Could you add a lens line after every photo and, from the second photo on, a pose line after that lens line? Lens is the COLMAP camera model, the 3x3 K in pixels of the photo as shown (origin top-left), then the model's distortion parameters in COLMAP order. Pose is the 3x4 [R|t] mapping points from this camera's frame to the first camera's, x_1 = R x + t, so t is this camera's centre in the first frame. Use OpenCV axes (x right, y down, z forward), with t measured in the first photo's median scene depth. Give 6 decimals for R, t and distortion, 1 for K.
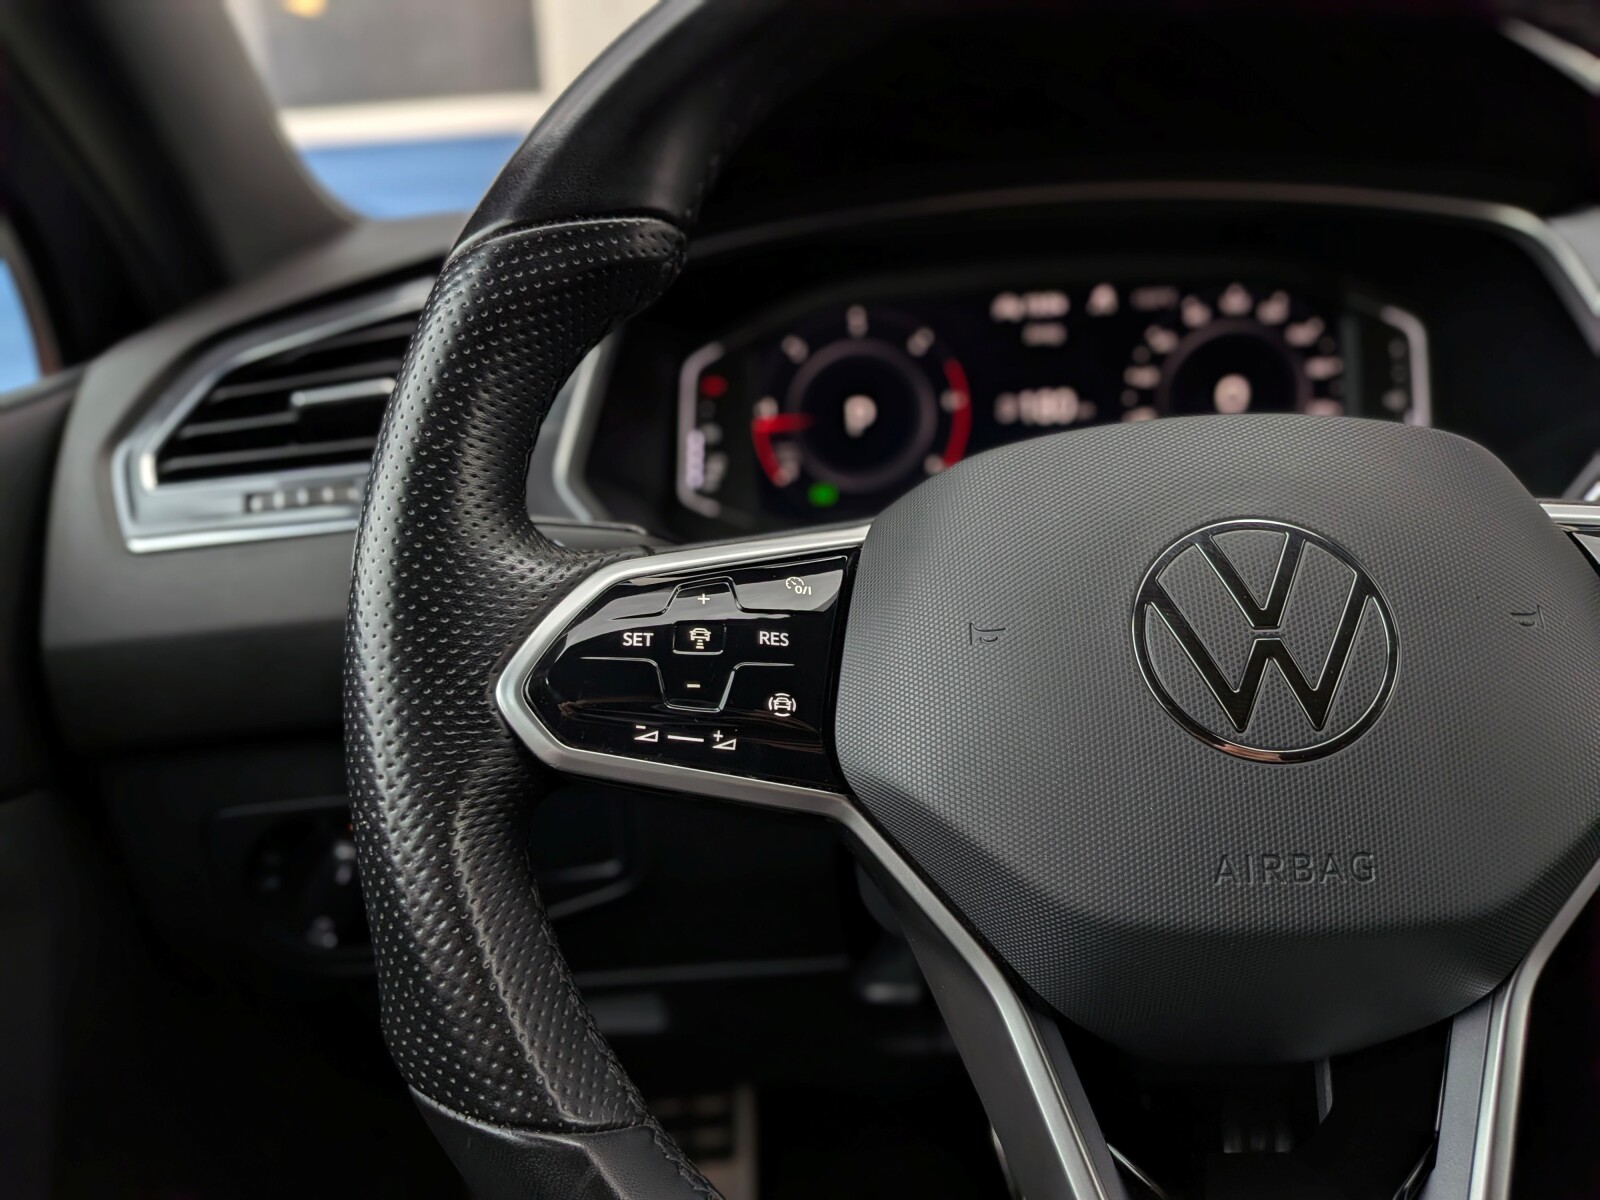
lens RADIAL K [[1188.0, 0, 737.5], [0, 1188.0, 578.6], [0, 0, 1]] dist [0.068550, -0.168911]
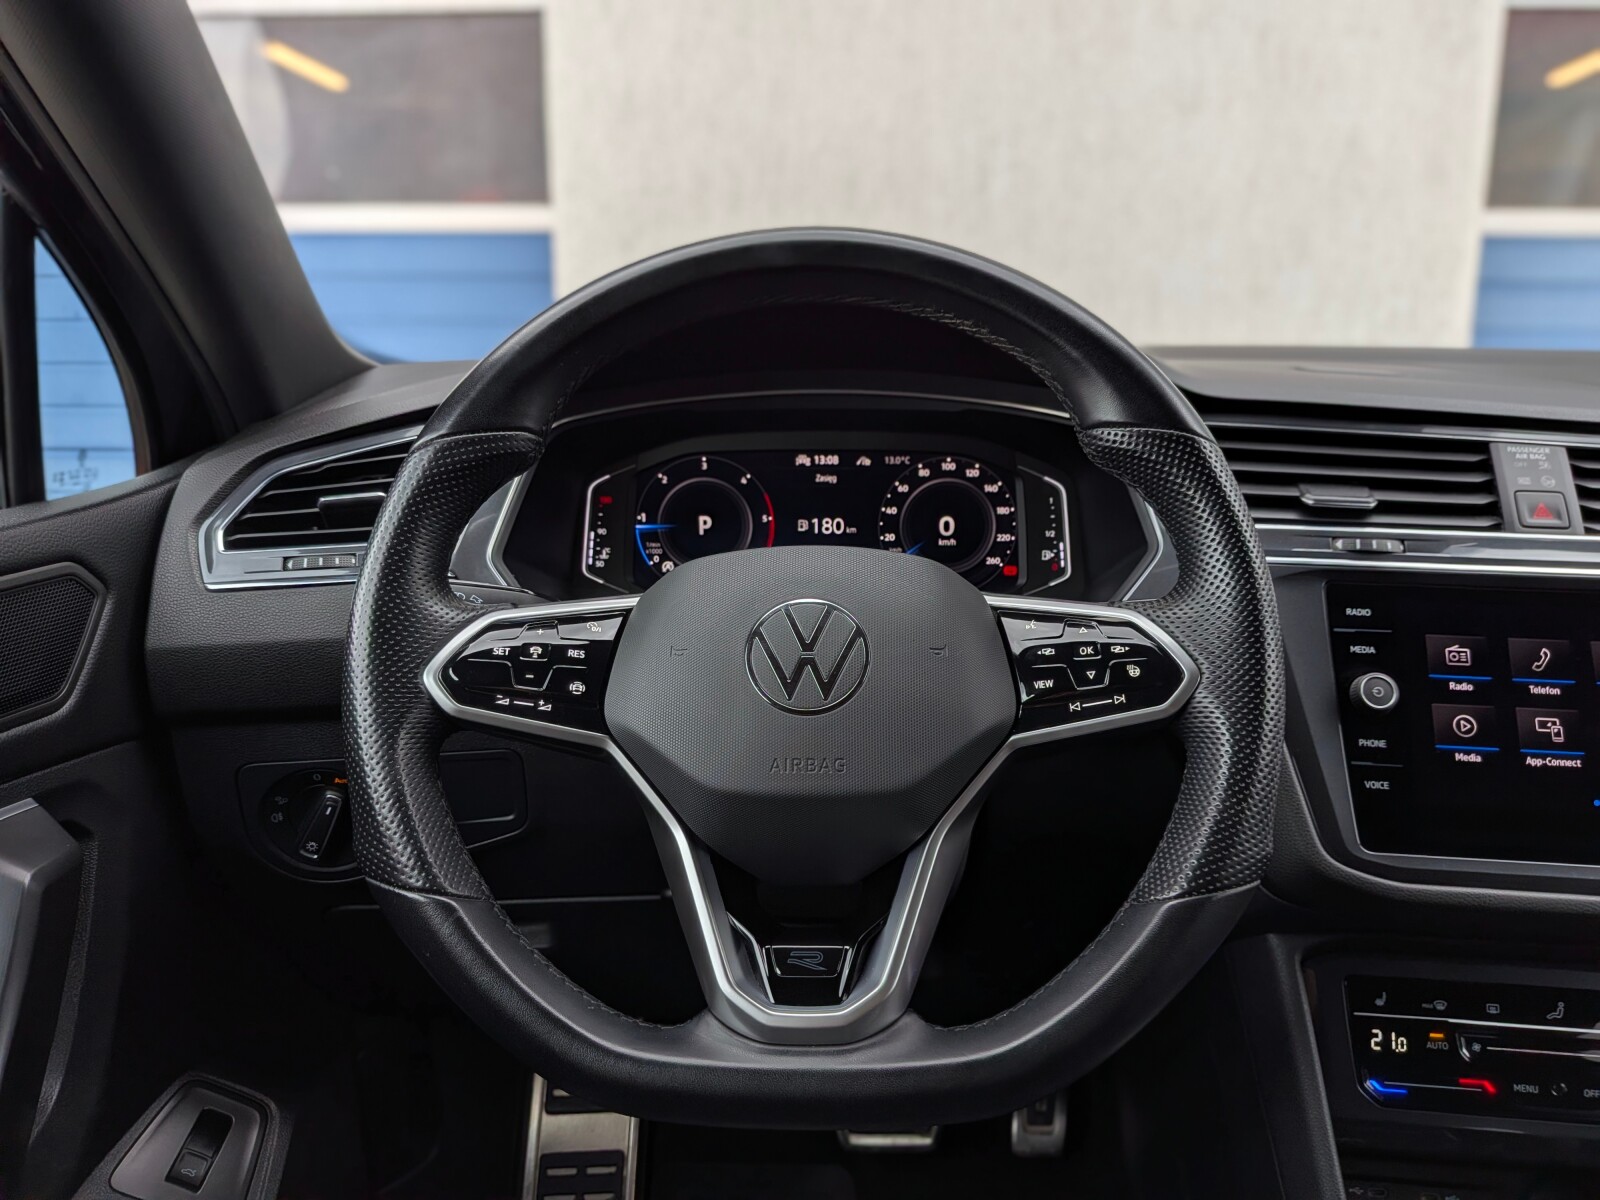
lens RADIAL K [[1162.8, 0, 808.5], [0, 1162.8, 609.2], [0, 0, 1]] dist [0.074866, -0.151109]
pose [[0.996716, 0.047171, 0.065814, 0.176874], [-0.044873, 0.998345, -0.035961, 0.018602], [-0.067402, 0.032889, 0.997184, -0.573384]]
